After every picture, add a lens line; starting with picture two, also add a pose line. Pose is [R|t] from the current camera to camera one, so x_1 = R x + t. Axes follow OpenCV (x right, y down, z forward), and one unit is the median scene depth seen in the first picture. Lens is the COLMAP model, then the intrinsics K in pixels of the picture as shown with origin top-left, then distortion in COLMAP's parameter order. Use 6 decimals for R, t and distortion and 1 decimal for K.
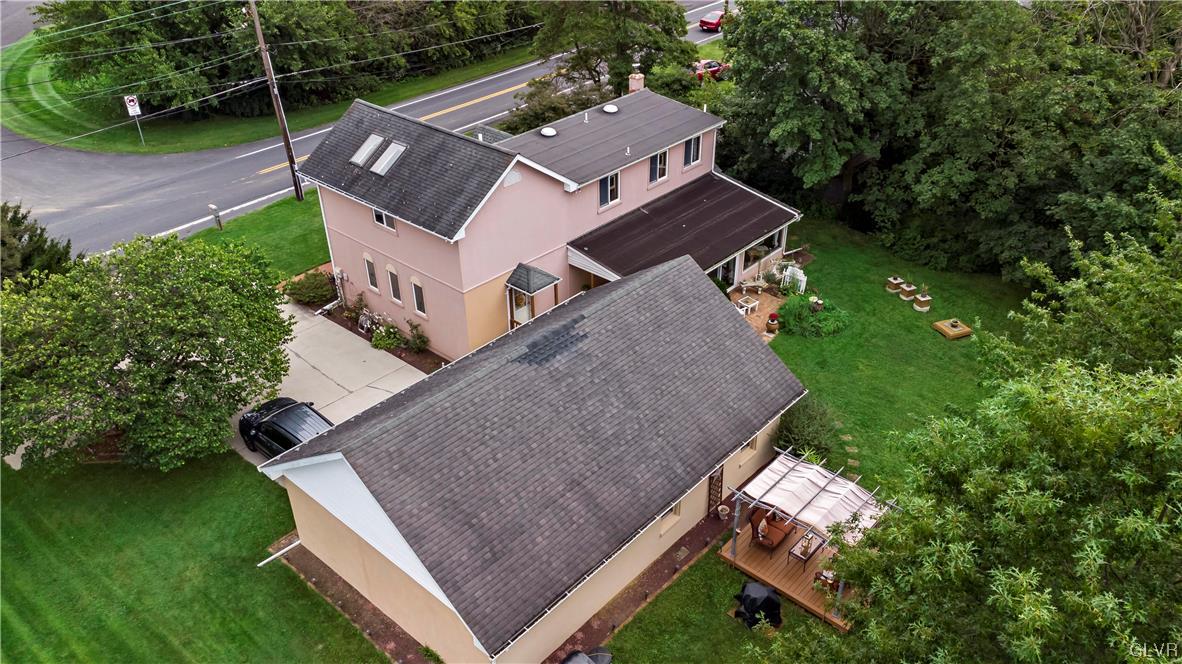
lens RADIAL K [[875.8, 0, 591.0], [0, 875.8, 332.0], [0, 0, 1]] dist [0.056943, -0.001511]
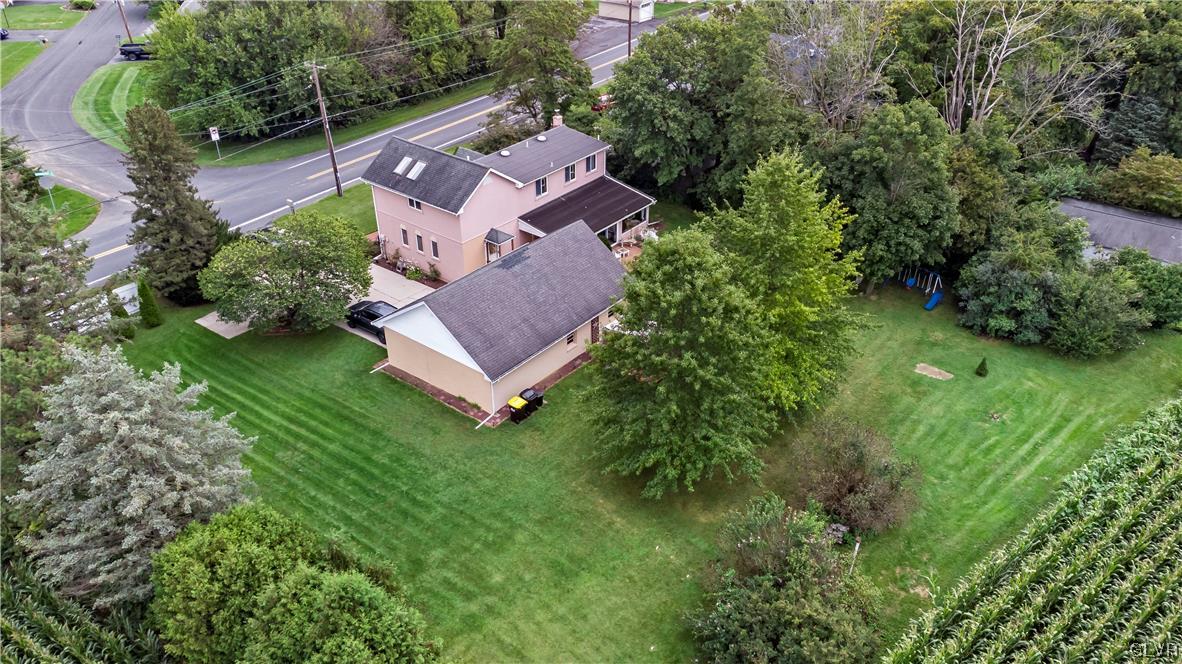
lens RADIAL K [[875.8, 0, 591.0], [0, 875.8, 332.0], [0, 0, 1]] dist [0.056943, -0.001511]
pose [[0.997945, -0.021332, 0.060428, 0.007281], [0.021326, 0.999772, 0.000741, 0.122514], [-0.060430, 0.000549, 0.998172, -0.718039]]
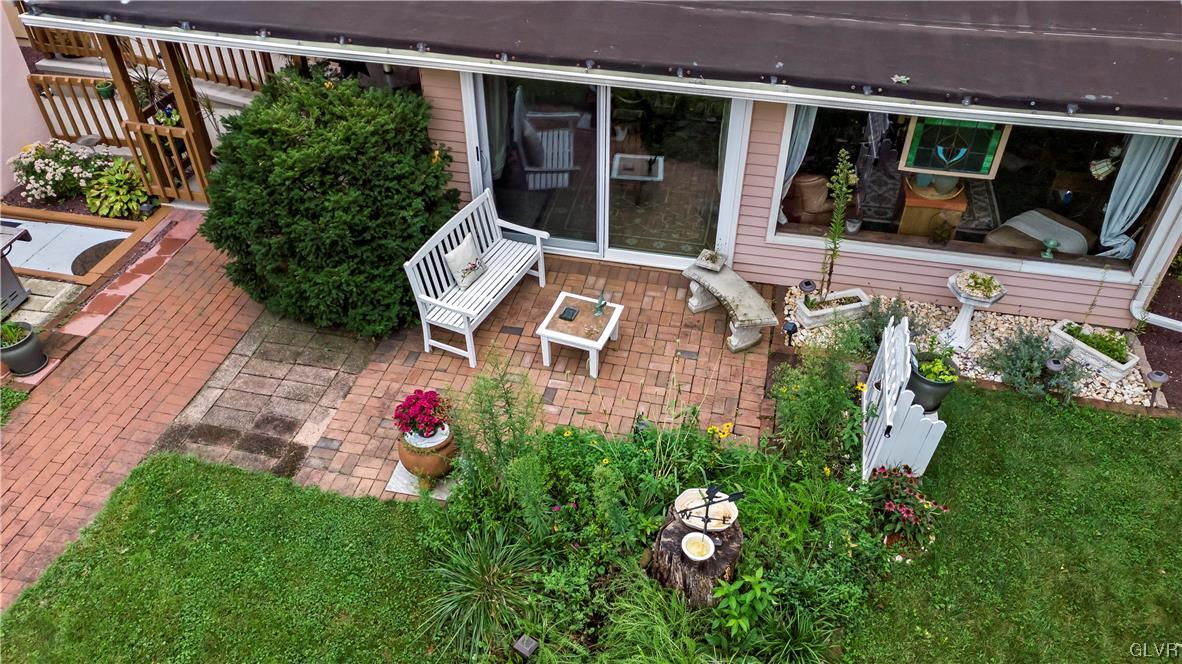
lens RADIAL K [[875.8, 0, 591.0], [0, 875.8, 332.0], [0, 0, 1]] dist [0.056943, -0.001511]
pose [[0.498634, 0.564784, -0.657559, 0.323076], [-0.466755, 0.814169, 0.345353, -0.107535], [0.730414, 0.134714, 0.669588, 0.849399]]
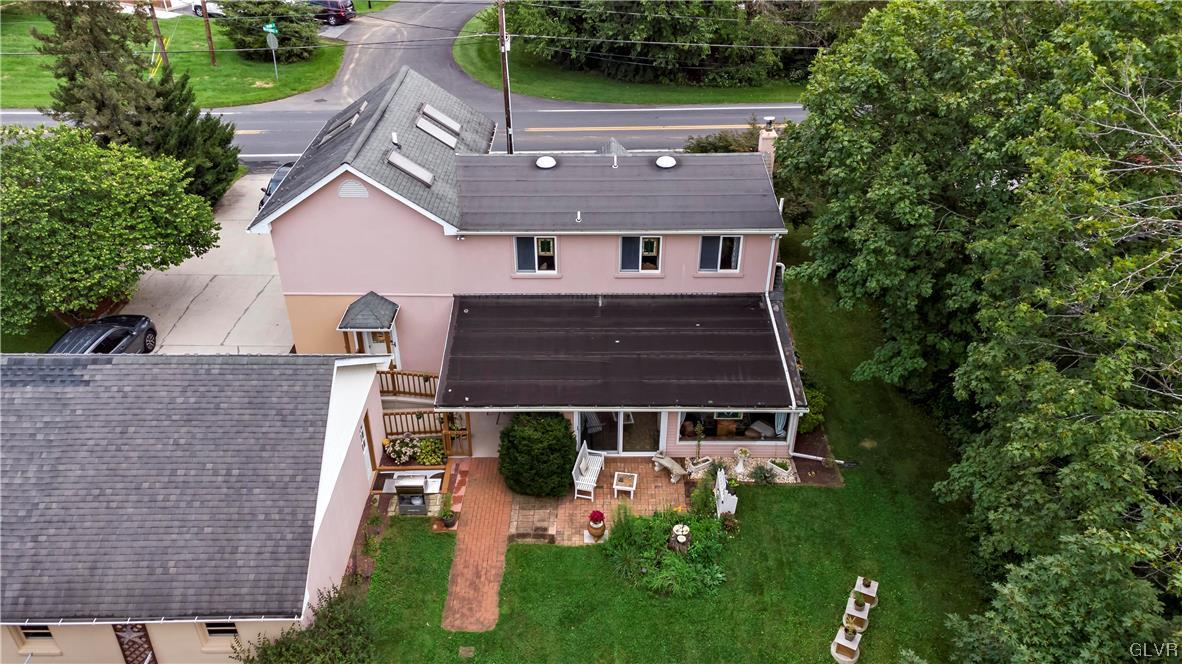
lens RADIAL K [[875.8, 0, 591.0], [0, 875.8, 332.0], [0, 0, 1]] dist [0.056943, -0.001511]
pose [[0.674451, 0.414963, -0.610672, 0.524147], [-0.400420, 0.900489, 0.169658, -0.241046], [0.620305, 0.130100, 0.773496, 0.439646]]
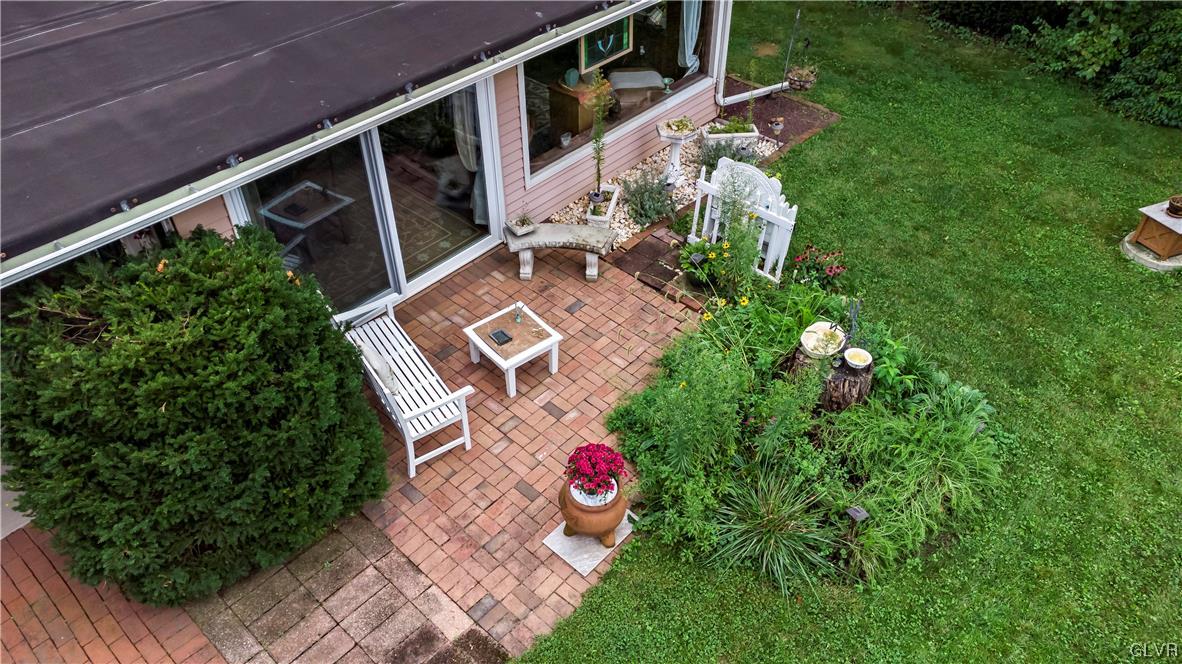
lens RADIAL K [[875.8, 0, 591.0], [0, 875.8, 332.0], [0, 0, 1]] dist [0.056943, -0.001511]
pose [[0.999958, 0.006211, 0.006692, 0.195135], [-0.007205, 0.986992, 0.160607, -0.068037], [-0.005608, -0.160648, 0.986996, 0.787502]]
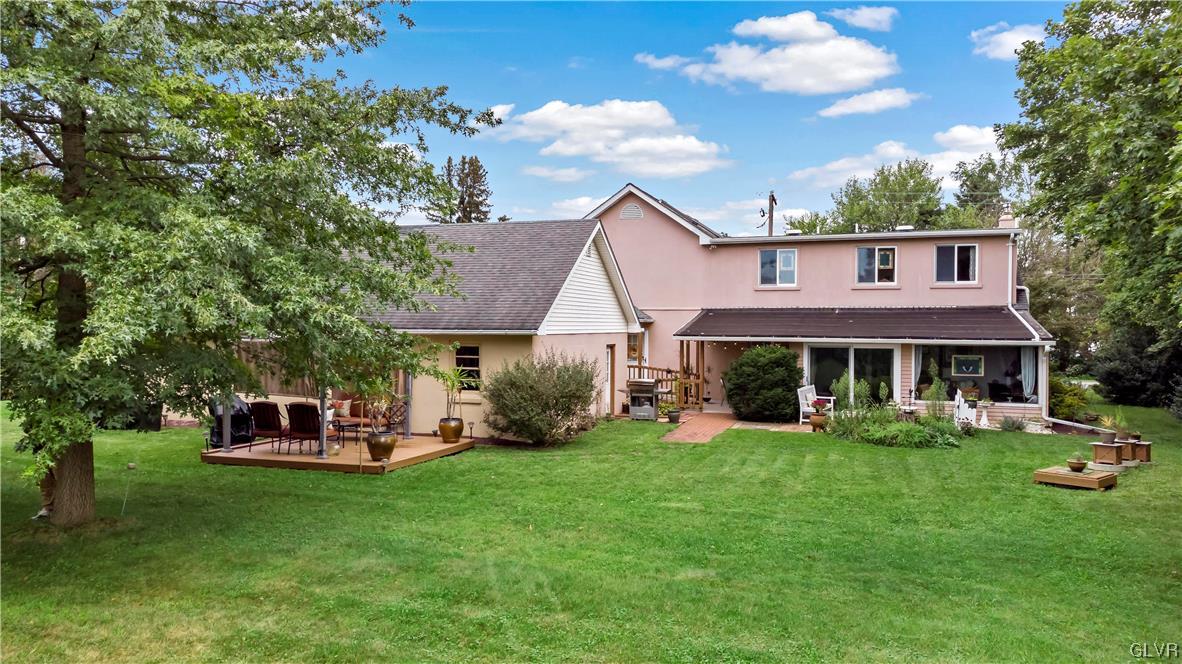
lens RADIAL K [[870.3, 0, 591.6], [0, 870.3, 325.8], [0, 0, 1]] dist [0.042761, -0.002561]
pose [[0.406192, 0.013226, -0.913692, 0.699316], [-0.491953, 0.845788, -0.206460, 0.144558], [0.770059, 0.533356, 0.350059, 0.574636]]
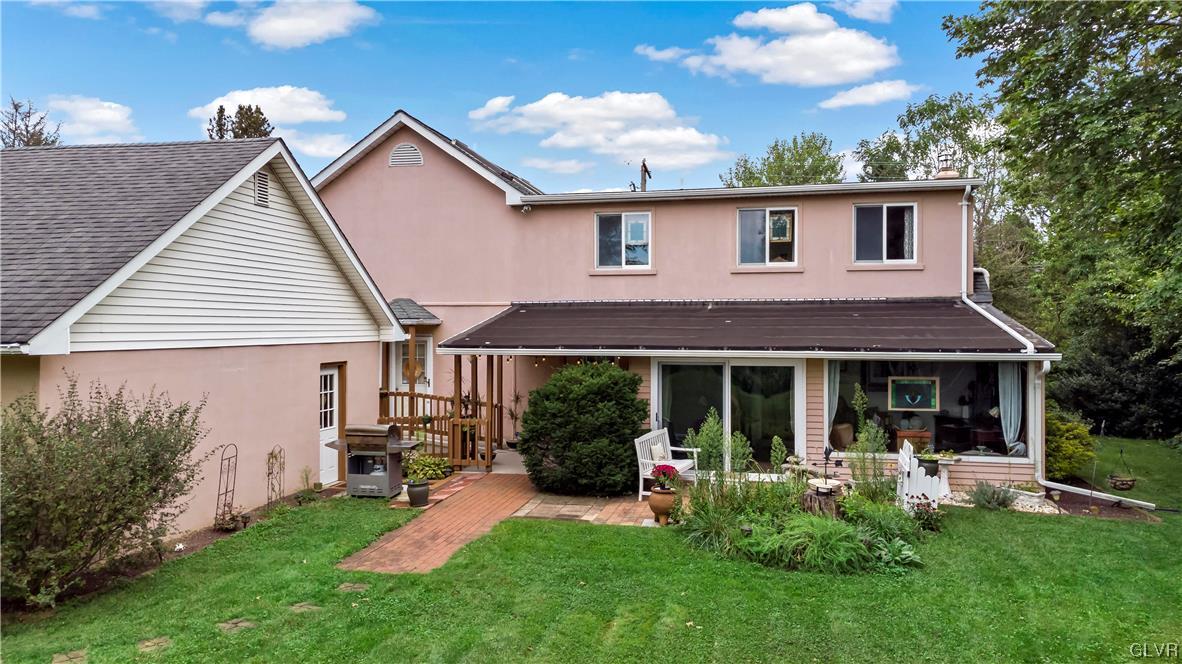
lens RADIAL K [[875.8, 0, 591.0], [0, 875.8, 332.0], [0, 0, 1]] dist [0.056943, -0.001511]
pose [[0.505173, 0.015221, -0.862884, 0.479227], [-0.461418, 0.849702, -0.255148, 0.038393], [0.729310, 0.527044, 0.436270, 0.746172]]
